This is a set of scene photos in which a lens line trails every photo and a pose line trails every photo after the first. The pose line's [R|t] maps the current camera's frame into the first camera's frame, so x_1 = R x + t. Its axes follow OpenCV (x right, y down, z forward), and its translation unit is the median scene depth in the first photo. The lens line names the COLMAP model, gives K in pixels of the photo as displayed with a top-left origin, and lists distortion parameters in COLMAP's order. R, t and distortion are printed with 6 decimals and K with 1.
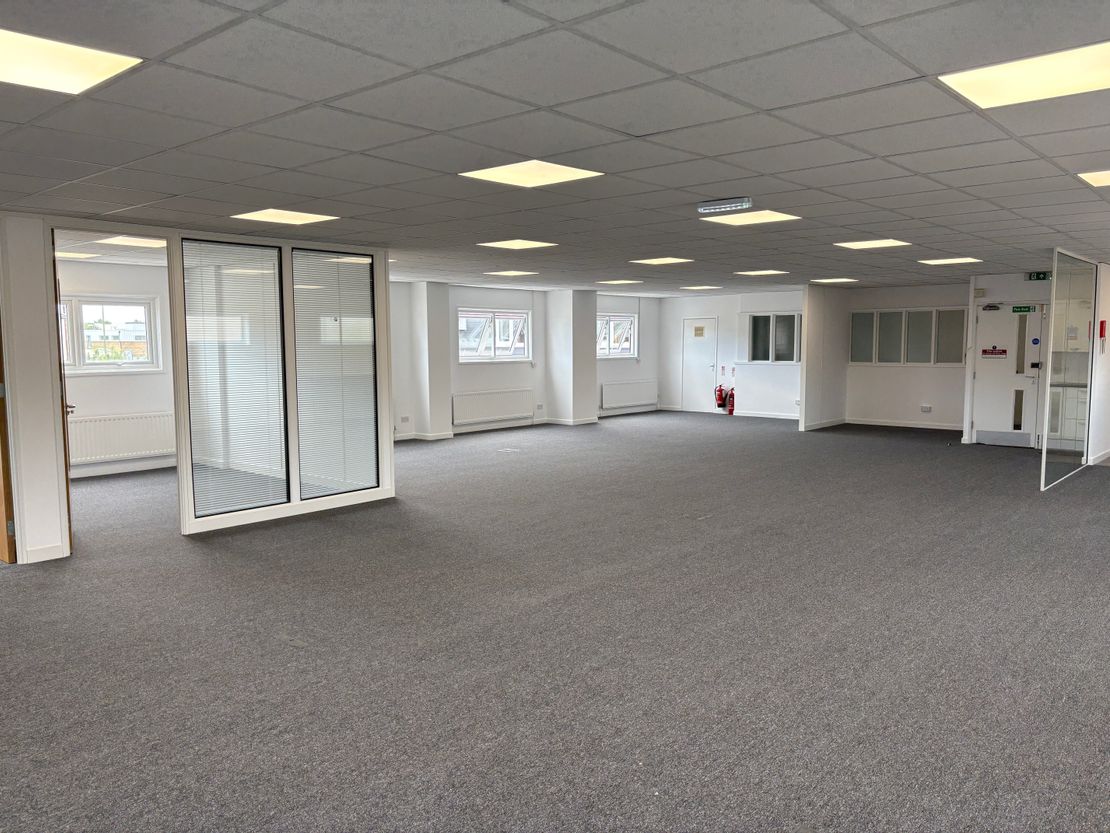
lens RADIAL K [[824.9, 0, 556.9], [0, 824.9, 425.5], [0, 0, 1]] dist [0.085480, -0.149310]
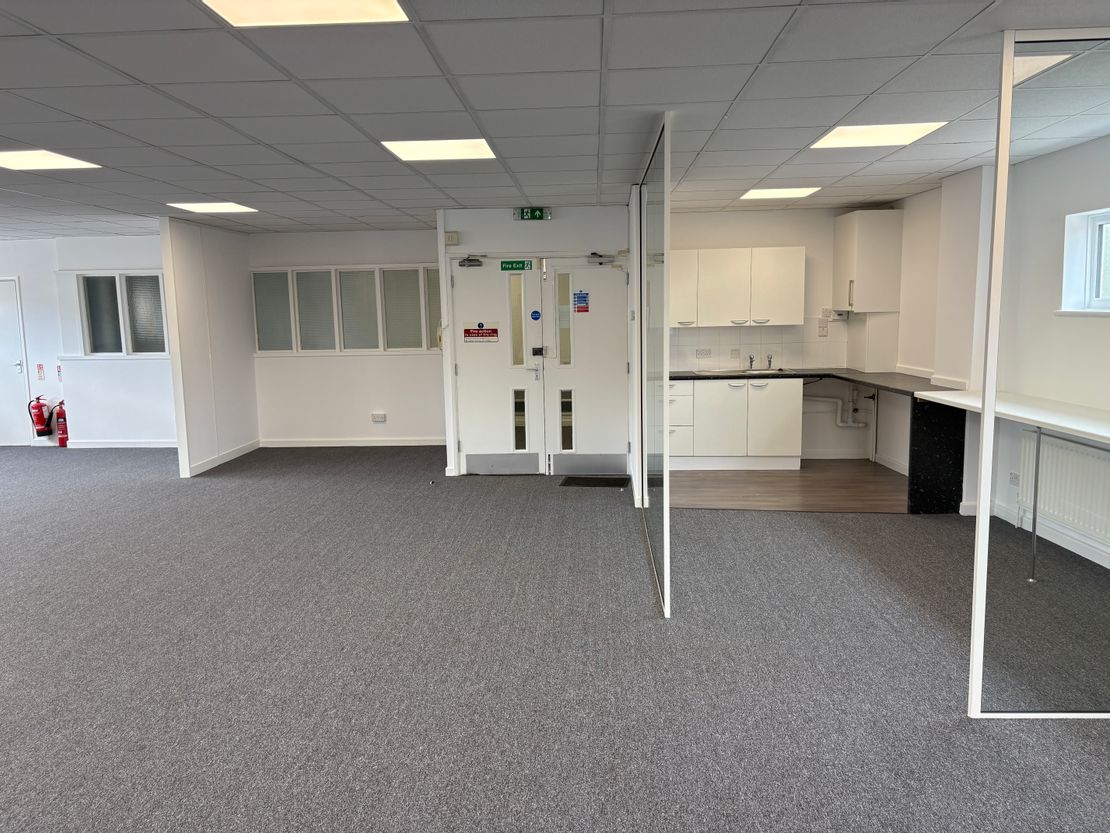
lens RADIAL K [[824.9, 0, 556.9], [0, 824.9, 425.5], [0, 0, 1]] dist [0.085480, -0.149310]
pose [[0.777401, -0.099531, 0.621081, 0.142029], [0.080588, 0.995024, 0.058586, -0.041867], [-0.623821, 0.004507, 0.781554, 0.396098]]
